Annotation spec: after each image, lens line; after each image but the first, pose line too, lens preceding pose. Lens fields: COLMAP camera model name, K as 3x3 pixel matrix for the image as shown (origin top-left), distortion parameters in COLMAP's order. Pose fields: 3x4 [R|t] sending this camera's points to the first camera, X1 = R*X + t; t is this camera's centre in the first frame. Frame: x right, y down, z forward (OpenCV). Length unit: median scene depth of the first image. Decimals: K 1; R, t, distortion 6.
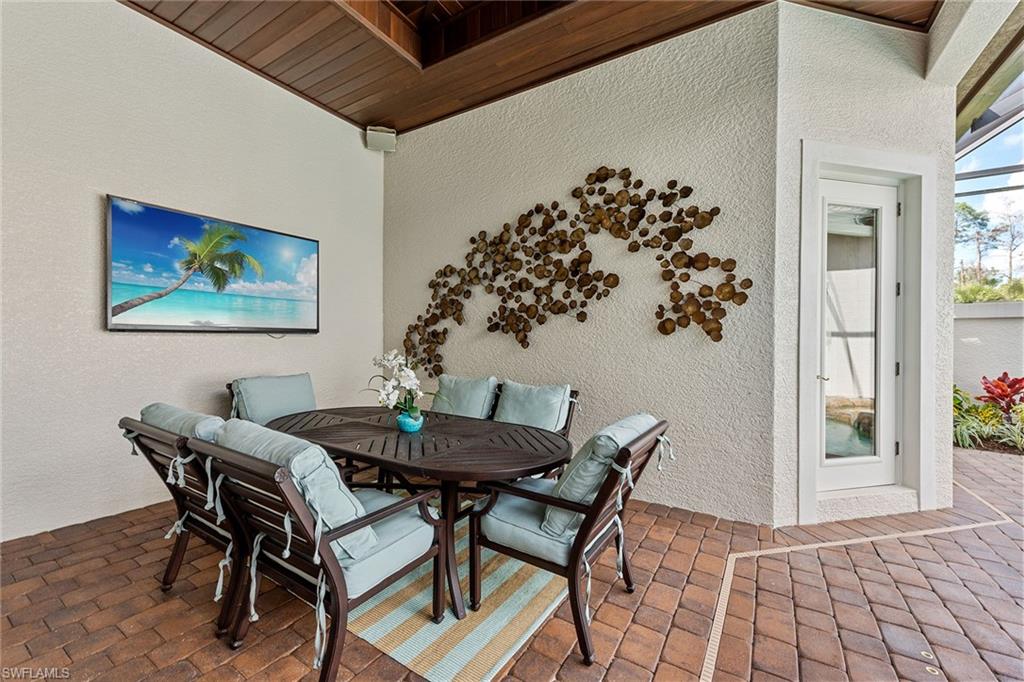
lens RADIAL K [[417.9, 0, 510.0], [0, 417.9, 338.8], [0, 0, 1]] dist [0.010845, -0.000033]
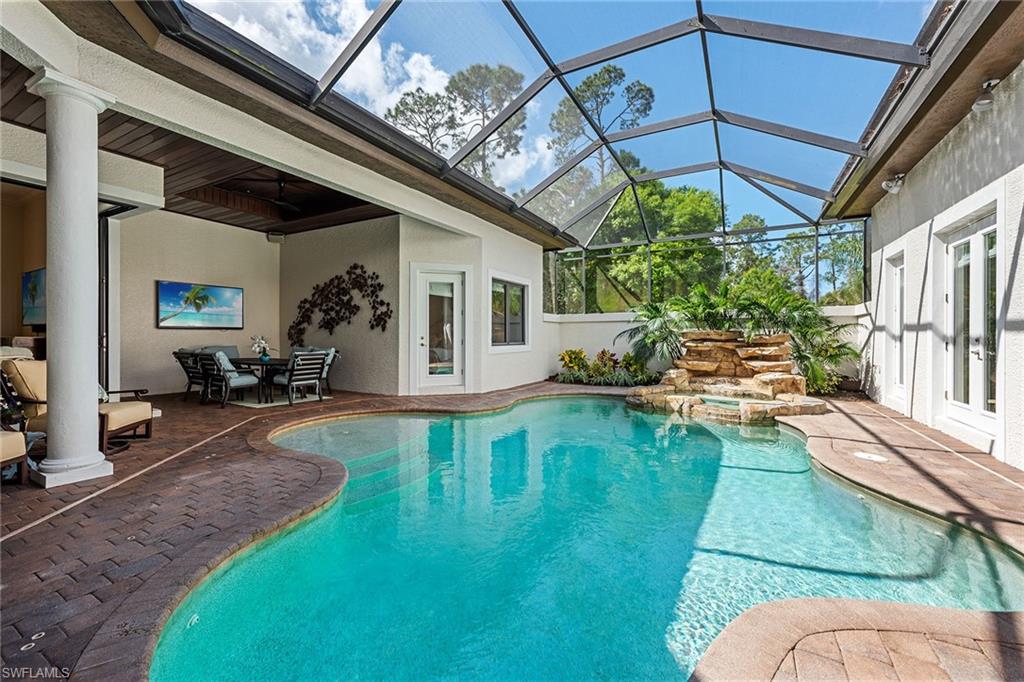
lens RADIAL K [[415.7, 0, 514.4], [0, 415.7, 338.8], [0, 0, 1]] dist [0.002264, 0.000374]
pose [[0.998276, -0.000517, 0.058691, 1.025888], [0.000351, 0.999996, 0.002838, 0.038436], [-0.058693, -0.002812, 0.998272, -1.561061]]
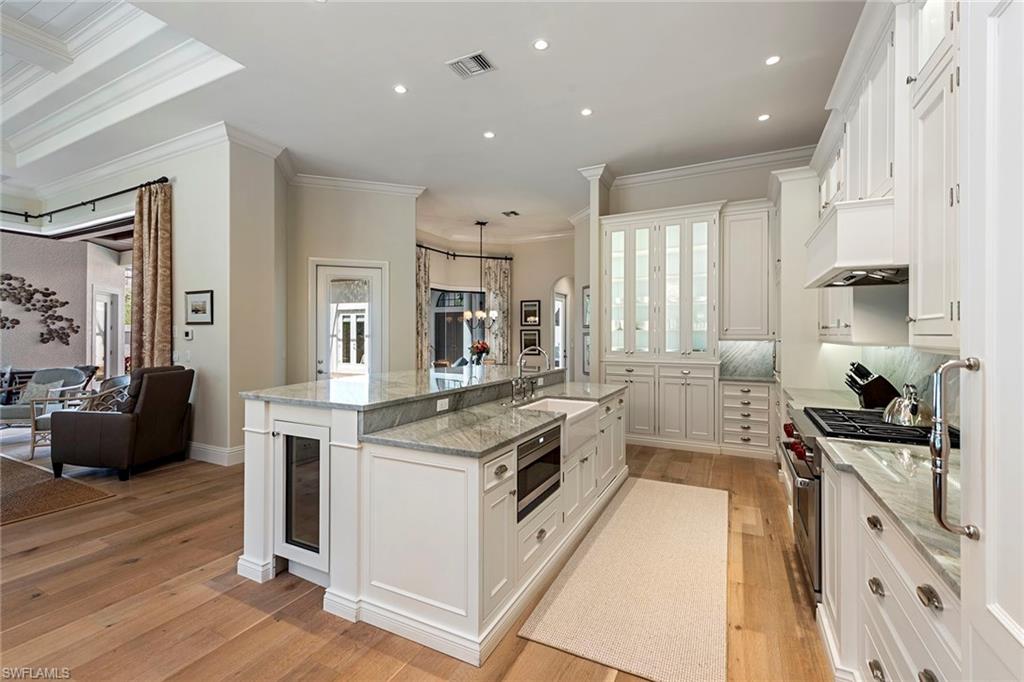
lens RADIAL K [[439.2, 0, 513.8], [0, 439.2, 336.5], [0, 0, 1]] dist [0.001351, -0.000494]
pose [[-0.101082, -0.005756, 0.994861, -2.564833], [-0.002140, 0.999982, 0.005568, -0.071241], [-0.994876, -0.001566, -0.101092, -1.619116]]
